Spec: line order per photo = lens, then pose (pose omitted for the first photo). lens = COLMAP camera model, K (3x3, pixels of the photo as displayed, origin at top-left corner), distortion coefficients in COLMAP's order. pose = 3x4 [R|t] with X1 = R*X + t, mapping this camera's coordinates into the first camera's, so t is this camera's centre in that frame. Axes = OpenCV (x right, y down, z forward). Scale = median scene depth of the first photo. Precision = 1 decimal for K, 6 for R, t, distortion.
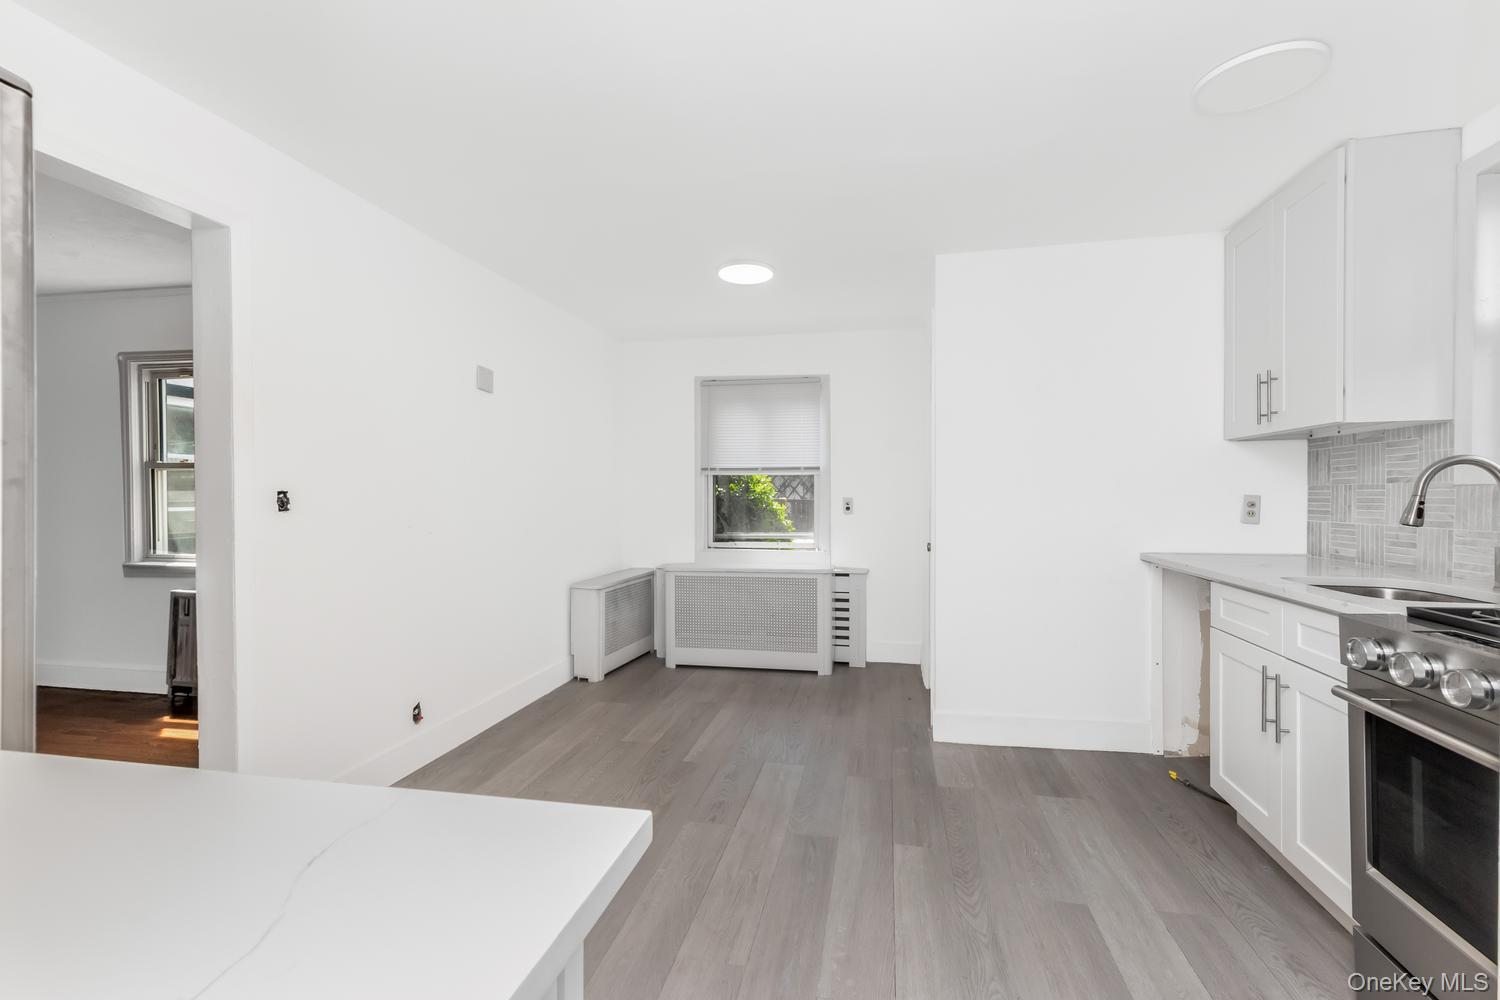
lens RADIAL K [[706.0, 0, 750.0], [0, 706.0, 500.0], [0, 0, 1]] dist [0.001982, -0.000019]
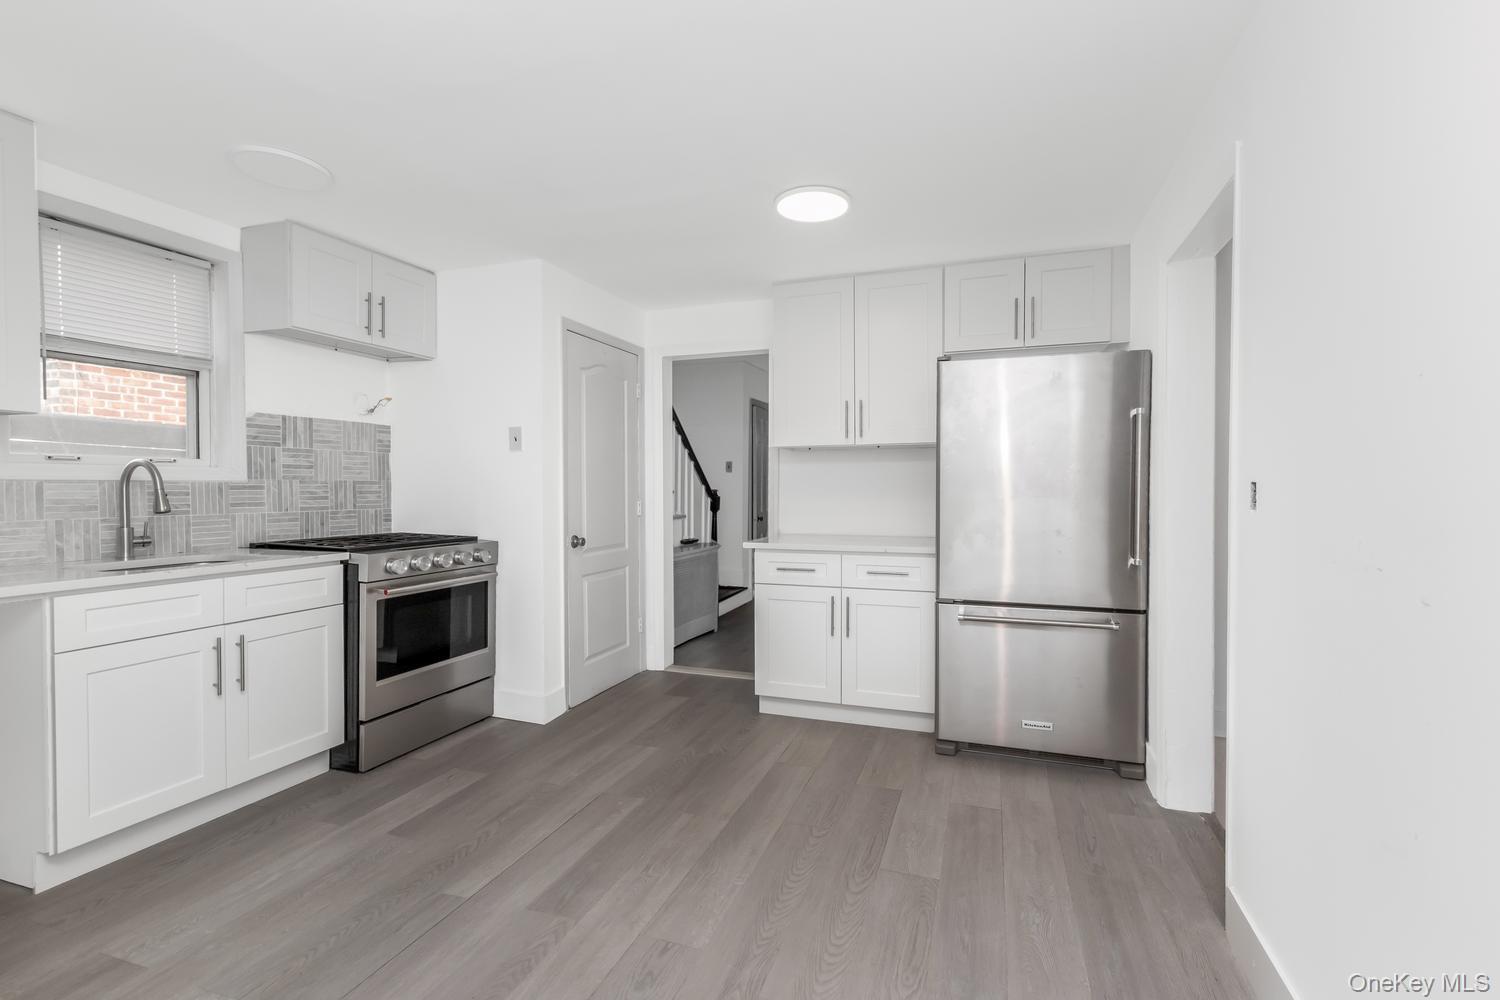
lens RADIAL K [[706.0, 0, 750.0], [0, 706.0, 500.0], [0, 0, 1]] dist [0.001982, -0.000019]
pose [[-0.992601, 0.000707, 0.121419, -0.228185], [0.004204, 0.999584, 0.028550, -0.014797], [-0.121348, 0.028849, -0.992191, 1.723656]]
